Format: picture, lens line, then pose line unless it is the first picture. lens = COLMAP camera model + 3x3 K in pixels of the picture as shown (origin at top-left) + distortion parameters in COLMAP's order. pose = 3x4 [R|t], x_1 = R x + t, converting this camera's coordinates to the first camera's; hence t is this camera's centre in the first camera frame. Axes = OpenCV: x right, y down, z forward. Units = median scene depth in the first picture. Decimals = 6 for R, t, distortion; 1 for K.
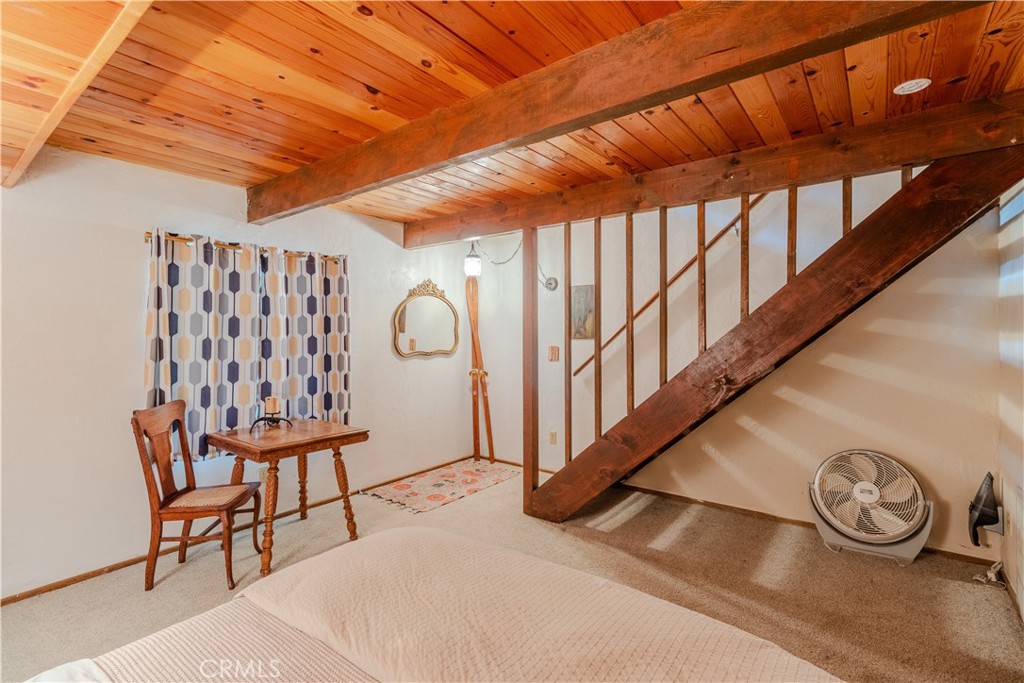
lens RADIAL K [[472.2, 0, 514.2], [0, 472.2, 333.2], [0, 0, 1]] dist [0.006813, -0.000634]
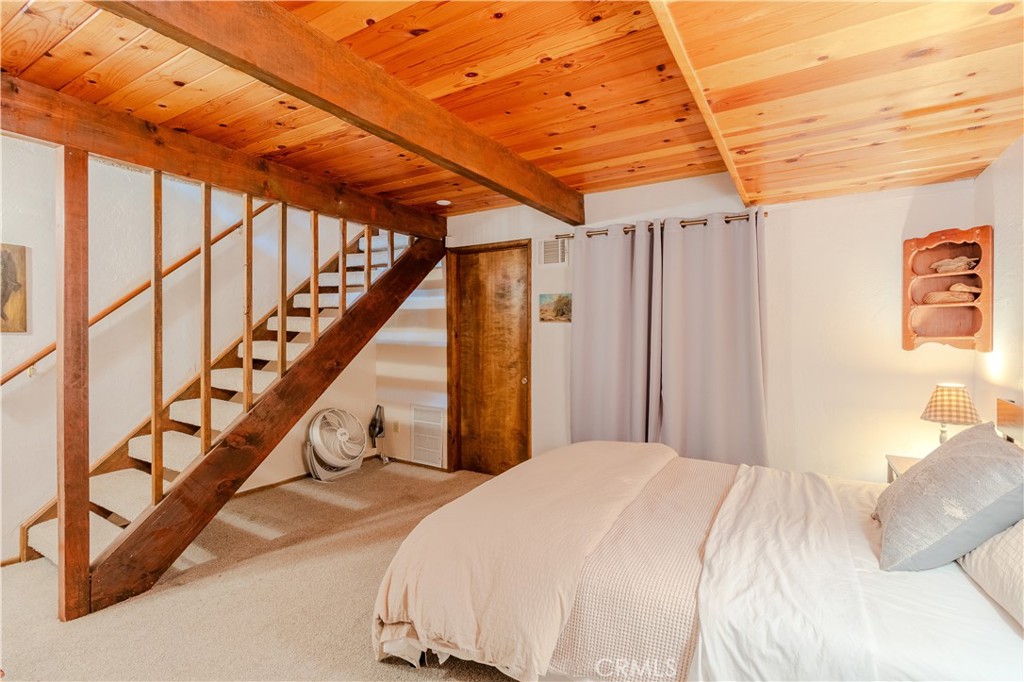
lens RADIAL K [[472.2, 0, 514.0], [0, 472.2, 335.0], [0, 0, 1]] dist [0.006813, -0.000634]
pose [[-0.088525, -0.002545, 0.996071, -0.745843], [0.000172, 0.999997, 0.002570, 0.019221], [-0.996074, 0.000399, -0.088524, 0.576747]]
